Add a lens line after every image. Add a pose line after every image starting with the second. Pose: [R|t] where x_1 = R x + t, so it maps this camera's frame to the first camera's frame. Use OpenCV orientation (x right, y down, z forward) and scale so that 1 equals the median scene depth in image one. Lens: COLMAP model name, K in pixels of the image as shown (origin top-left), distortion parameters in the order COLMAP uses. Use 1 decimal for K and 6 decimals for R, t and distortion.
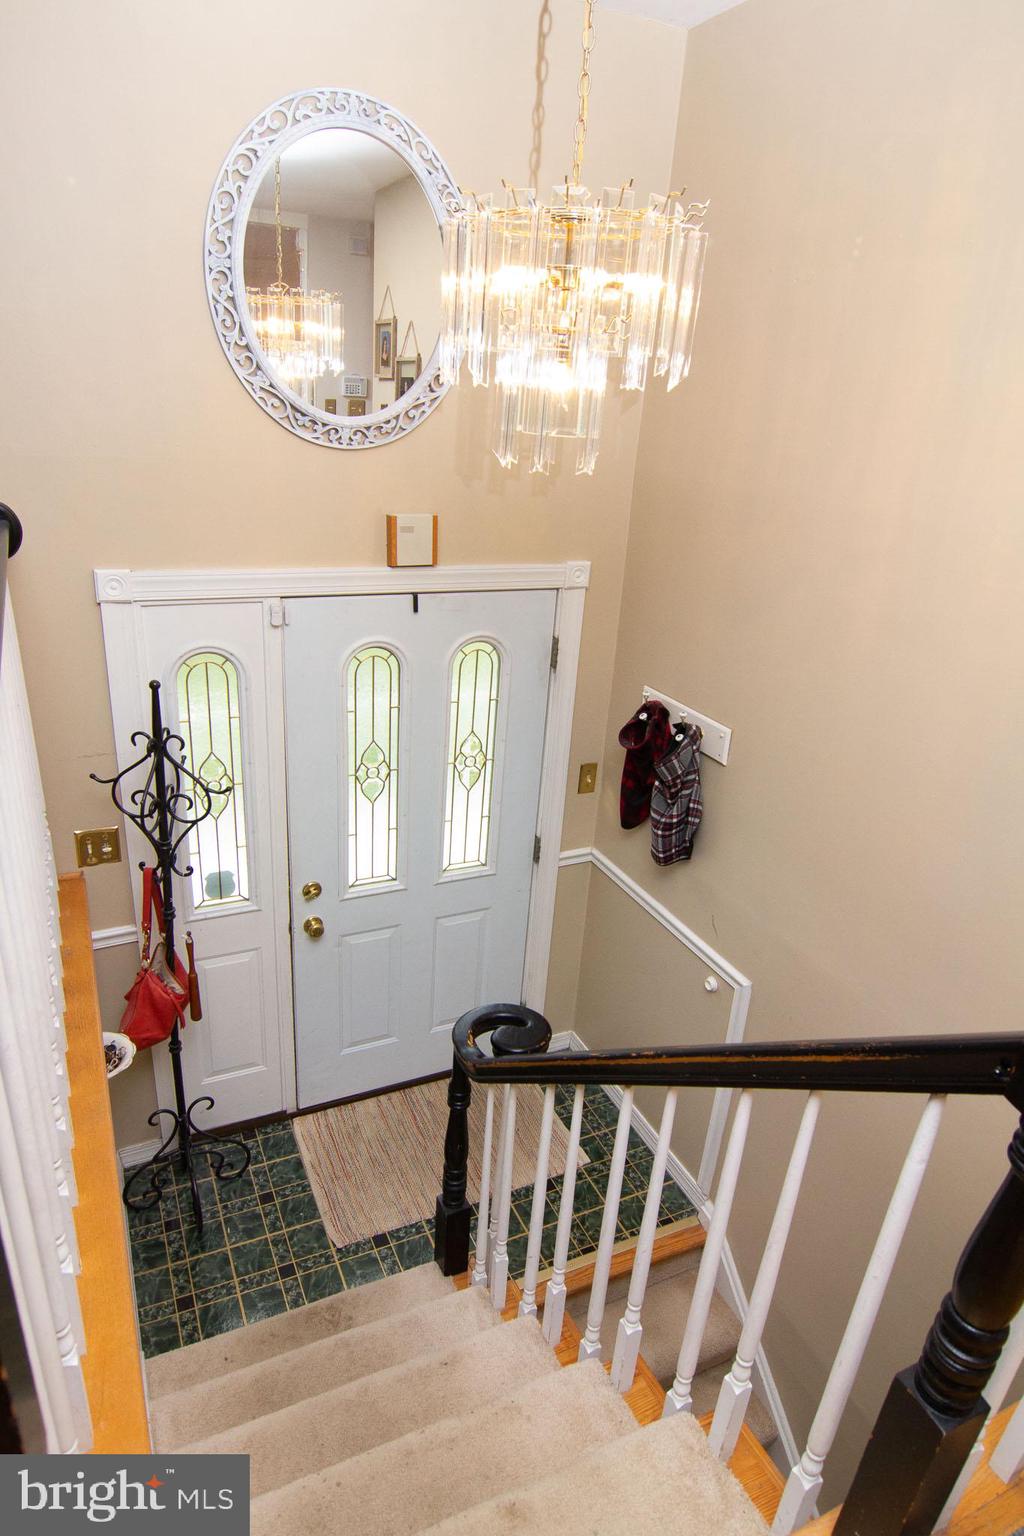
lens RADIAL K [[847.4, 0, 519.2], [0, 847.4, 735.5], [0, 0, 1]] dist [-0.004380, -0.001171]
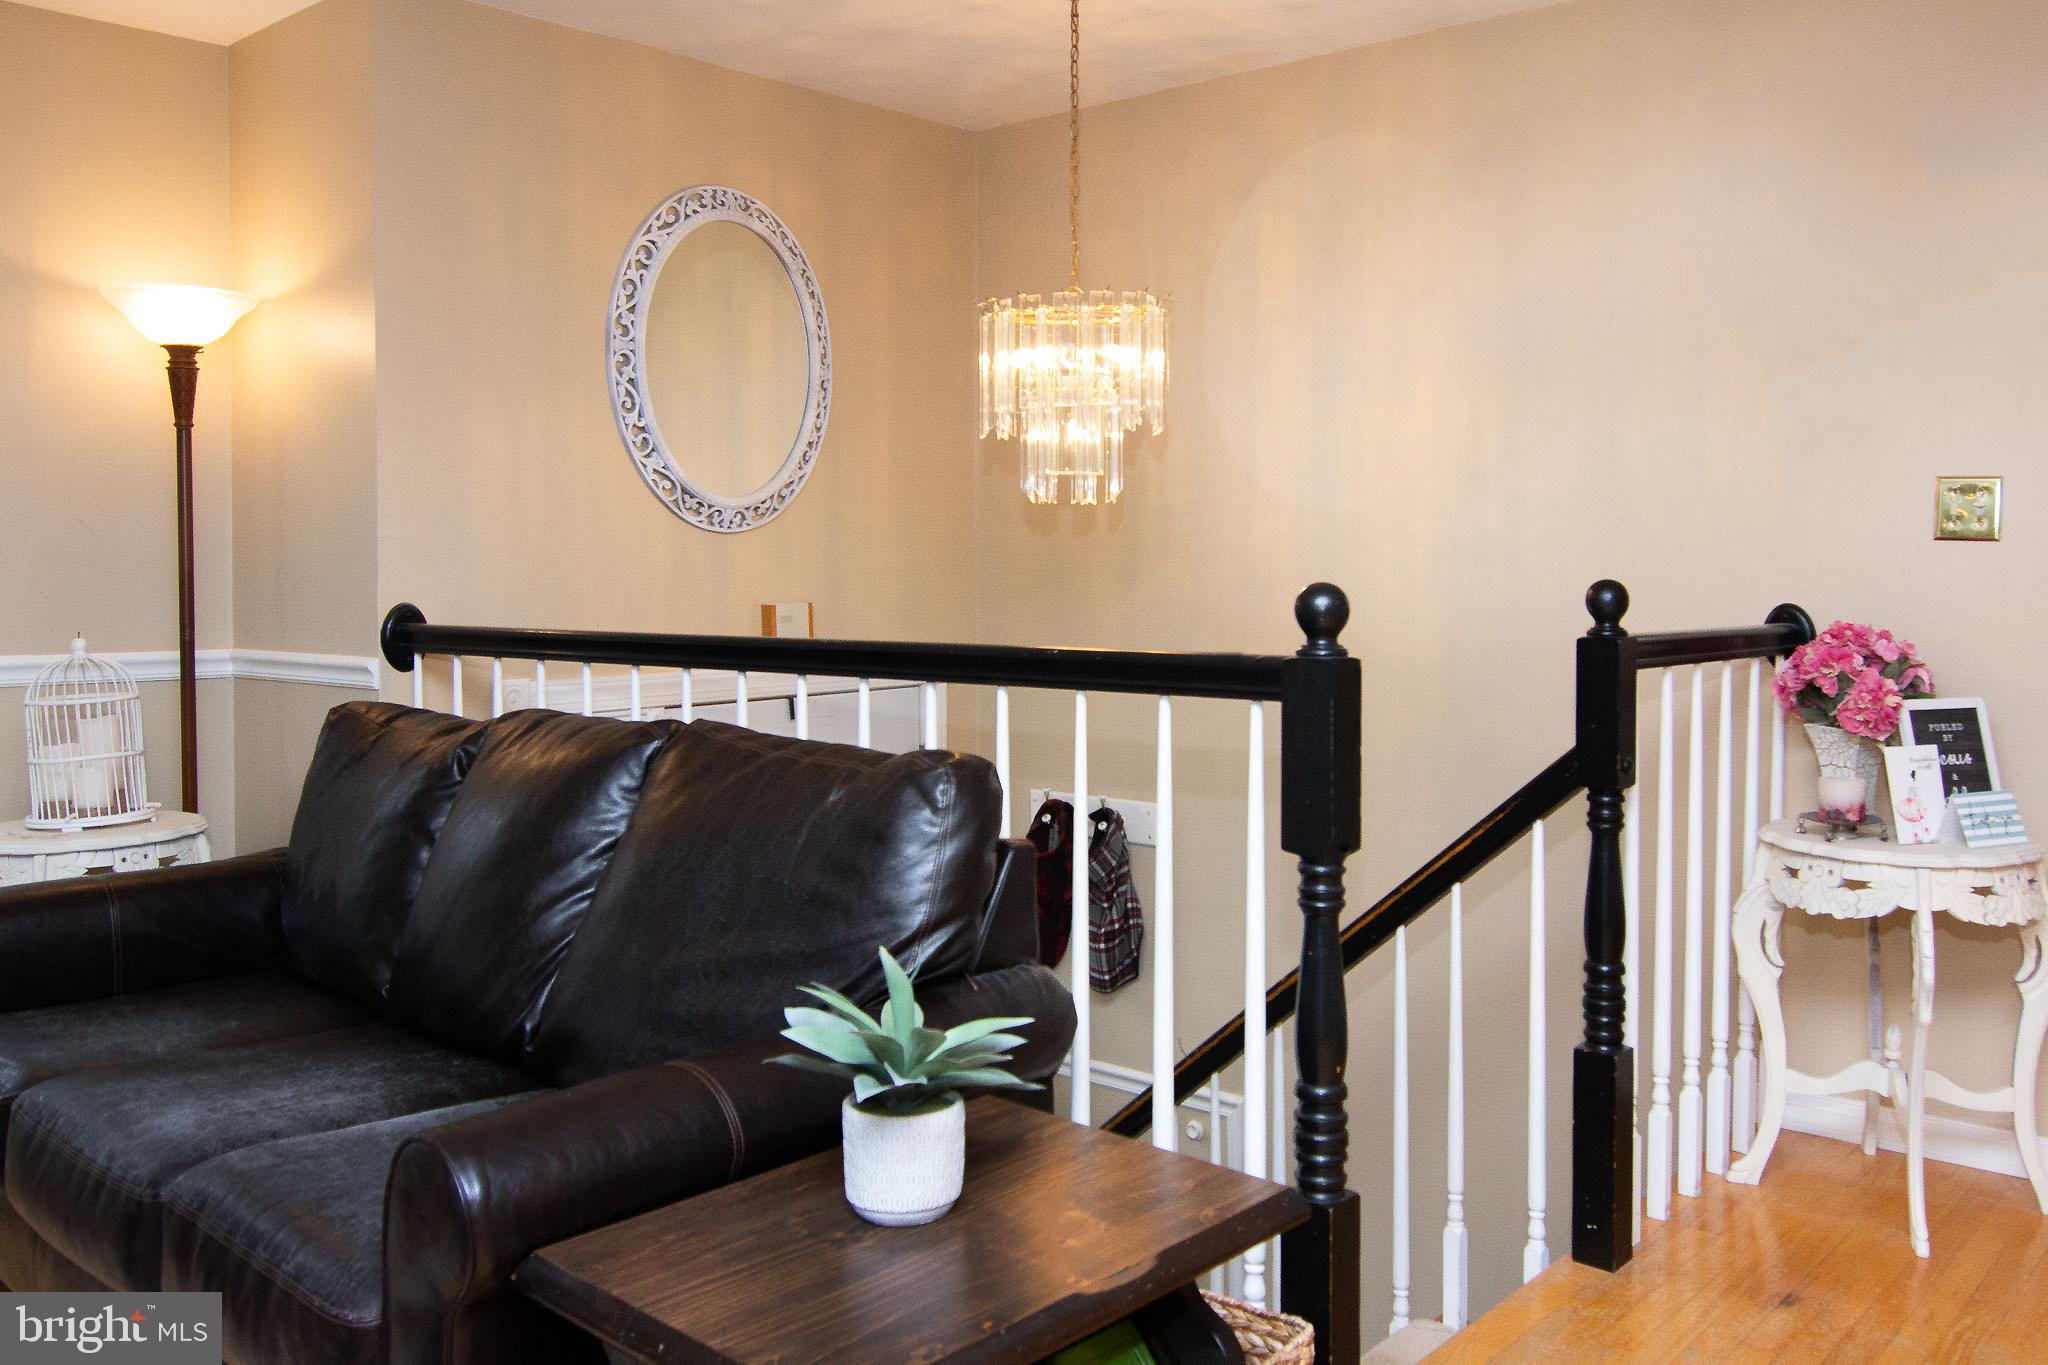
lens RADIAL K [[1708.2, 0, 1029.3], [0, 1708.2, 678.5], [0, 0, 1]] dist [0.018047, 0.009342]
pose [[0.894574, -0.109025, 0.433419, -0.729767], [0.235746, 0.939008, -0.250374, 0.331716], [-0.379687, 0.326154, 0.865714, -0.624322]]
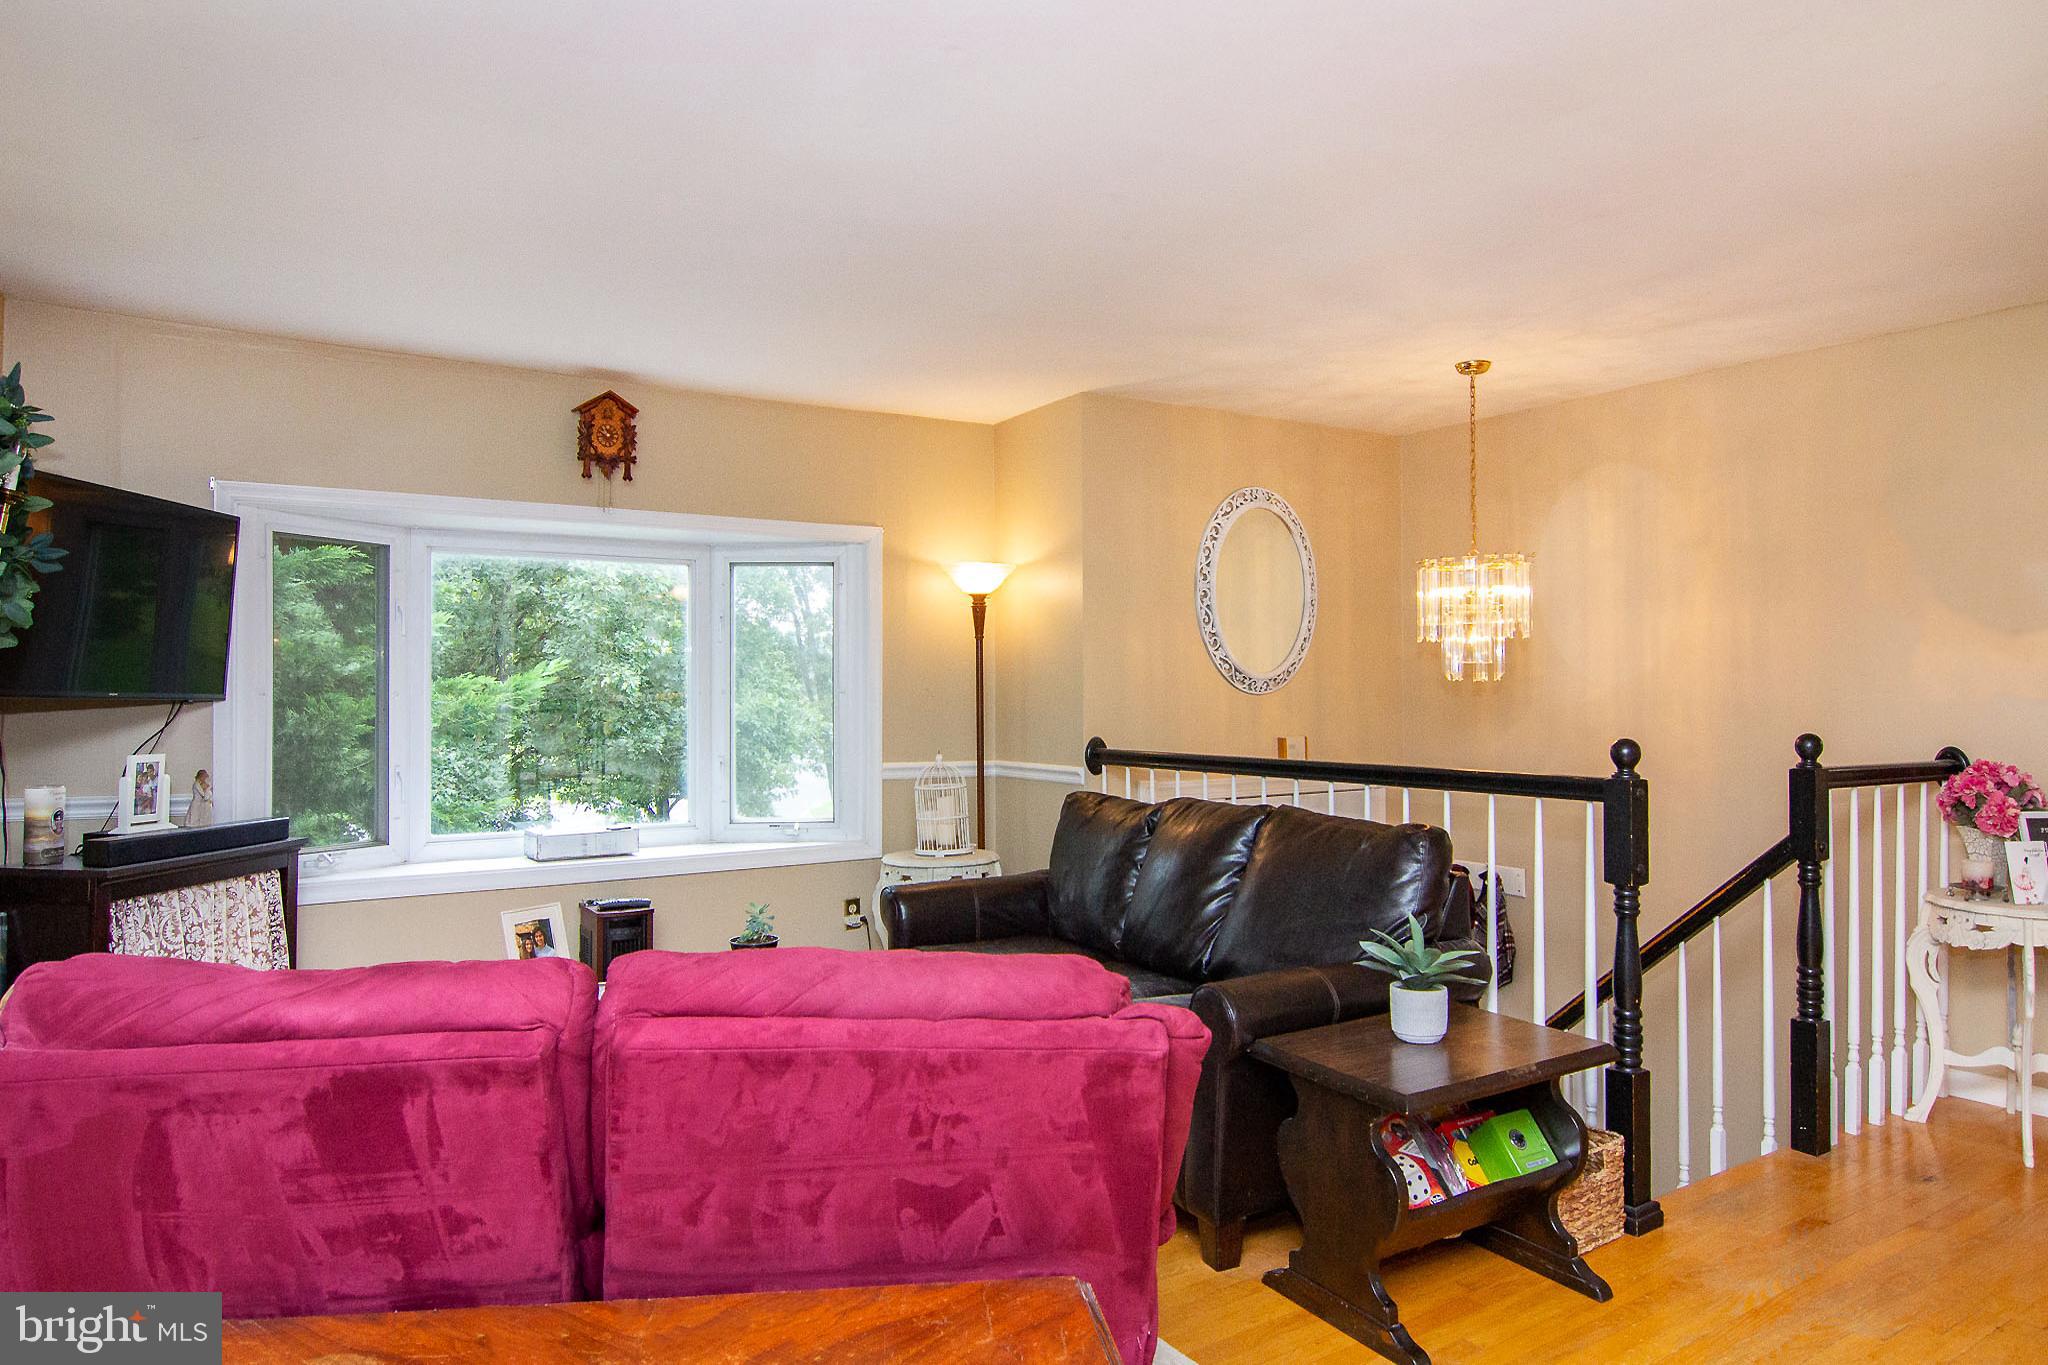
lens RADIAL K [[1334.6, 0, 1158.4], [0, 1334.6, 642.9], [0, 0, 1]] dist [-0.025652, -0.002614]
pose [[0.960034, -0.060796, 0.273201, -1.024087], [0.166626, 0.908440, -0.383369, 0.448458], [-0.224879, 0.413570, 0.882264, -1.061611]]
